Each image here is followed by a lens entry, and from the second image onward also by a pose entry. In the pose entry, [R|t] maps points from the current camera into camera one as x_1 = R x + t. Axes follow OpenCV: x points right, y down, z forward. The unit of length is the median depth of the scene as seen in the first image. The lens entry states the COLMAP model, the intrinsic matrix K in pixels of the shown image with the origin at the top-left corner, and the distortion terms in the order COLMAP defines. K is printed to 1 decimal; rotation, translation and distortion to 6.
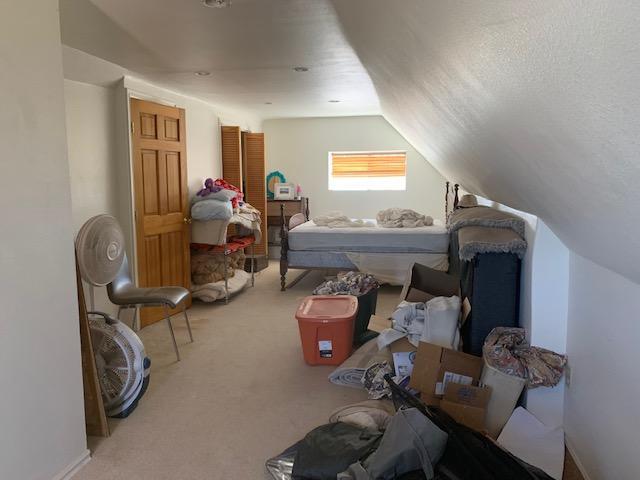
lens RADIAL K [[475.2, 0, 320.0], [0, 475.2, 240.0], [0, 0, 1]] dist [0.089572, -0.207727]
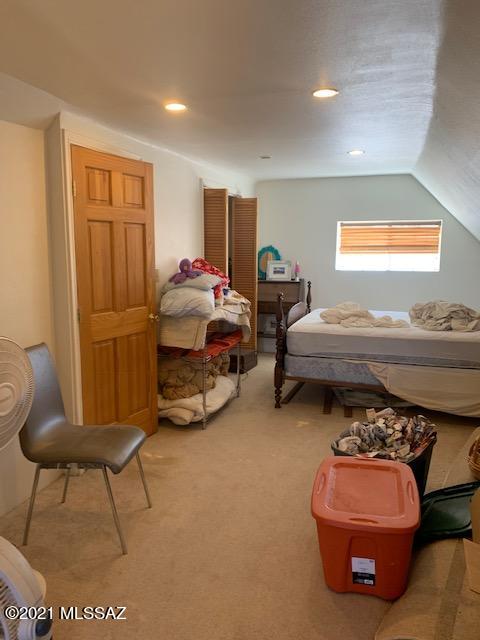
lens RADIAL K [[475.2, 0, 238.4], [0, 475.2, 336.4], [0, 0, 1]] dist [0.089572, -0.207727]
pose [[0.990001, 0.032067, -0.137367, -0.041164], [-0.024436, 0.998082, 0.056886, -0.050627], [0.138927, -0.052961, 0.988885, 0.257821]]
